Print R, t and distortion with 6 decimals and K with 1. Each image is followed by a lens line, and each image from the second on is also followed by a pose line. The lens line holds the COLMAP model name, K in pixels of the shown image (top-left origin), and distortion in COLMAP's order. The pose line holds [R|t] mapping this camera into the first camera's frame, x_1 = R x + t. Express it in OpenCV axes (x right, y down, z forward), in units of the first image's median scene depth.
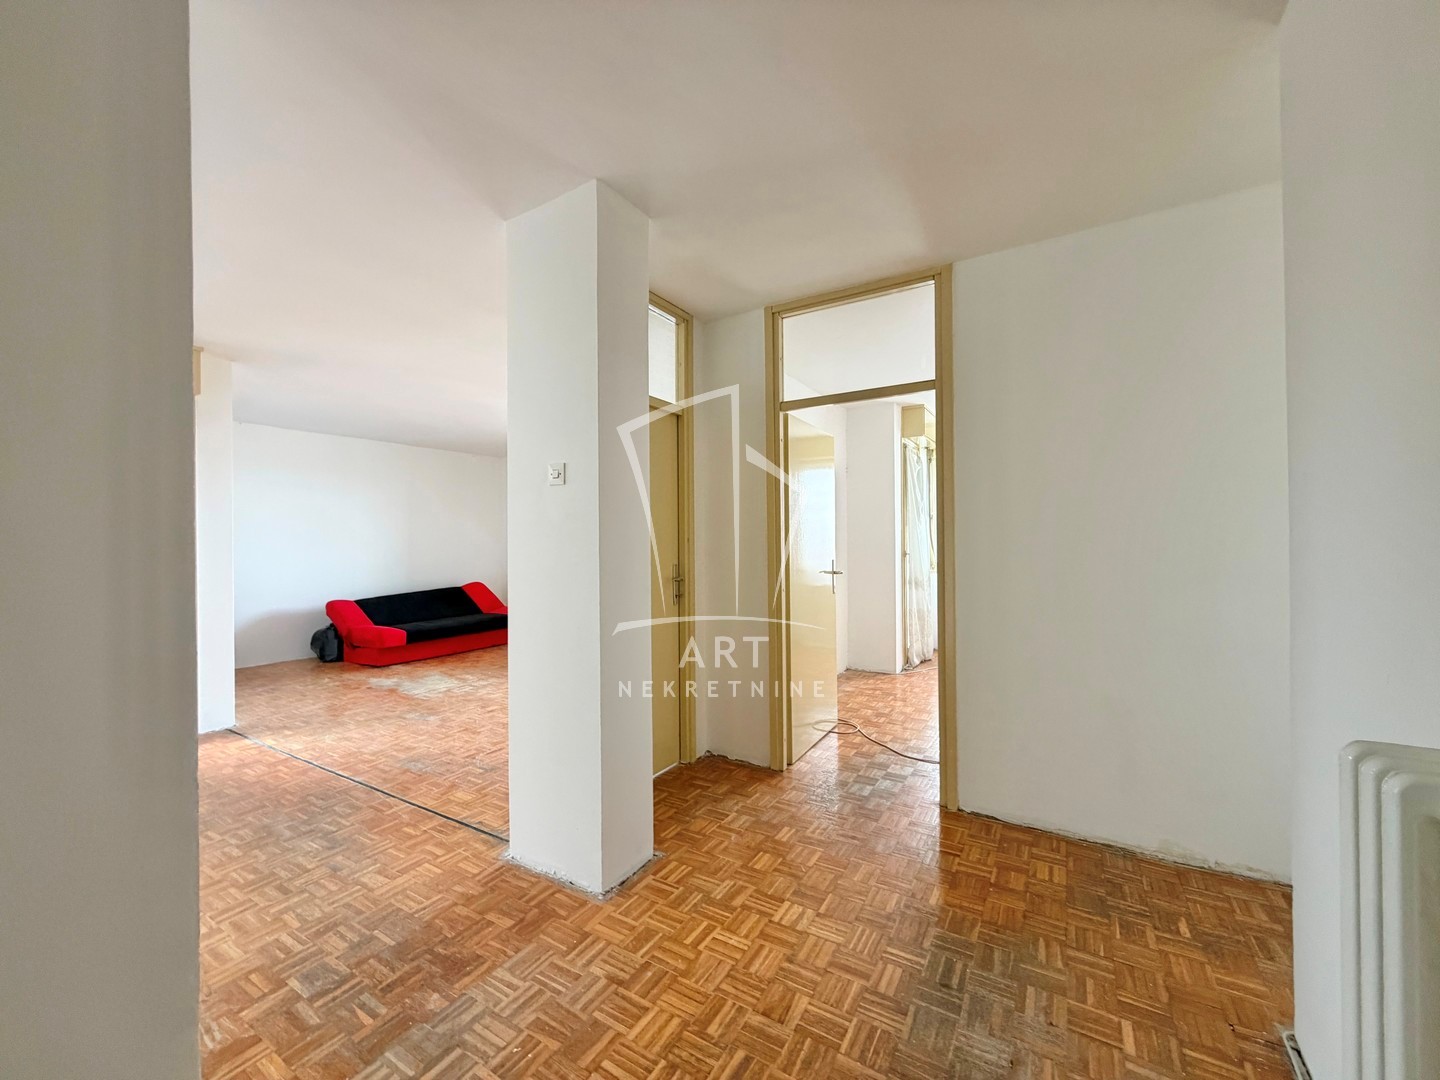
lens RADIAL K [[575.8, 0, 715.6], [0, 575.8, 541.3], [0, 0, 1]] dist [-0.003918, -0.000460]
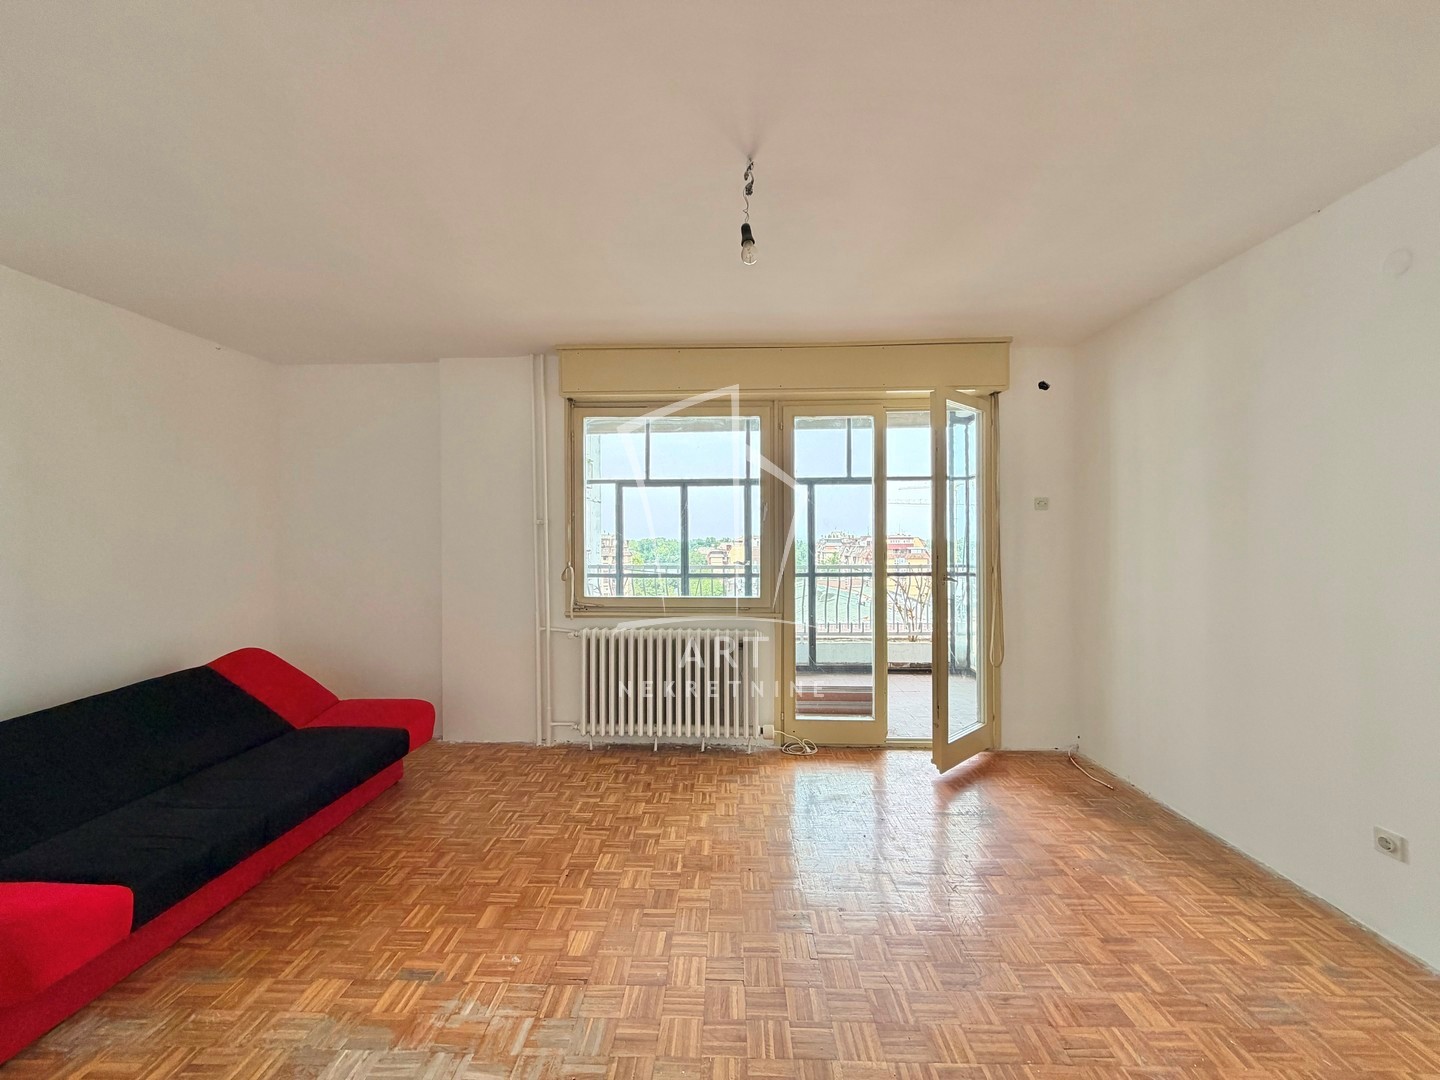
lens RADIAL K [[573.7, 0, 716.3], [0, 573.7, 538.7], [0, 0, 1]] dist [-0.000594, -0.000198]
pose [[0.867051, 0.007237, 0.498167, -0.427916], [-0.005479, 0.999973, -0.004989, -0.009678], [-0.498190, 0.001596, 0.867067, 0.615779]]
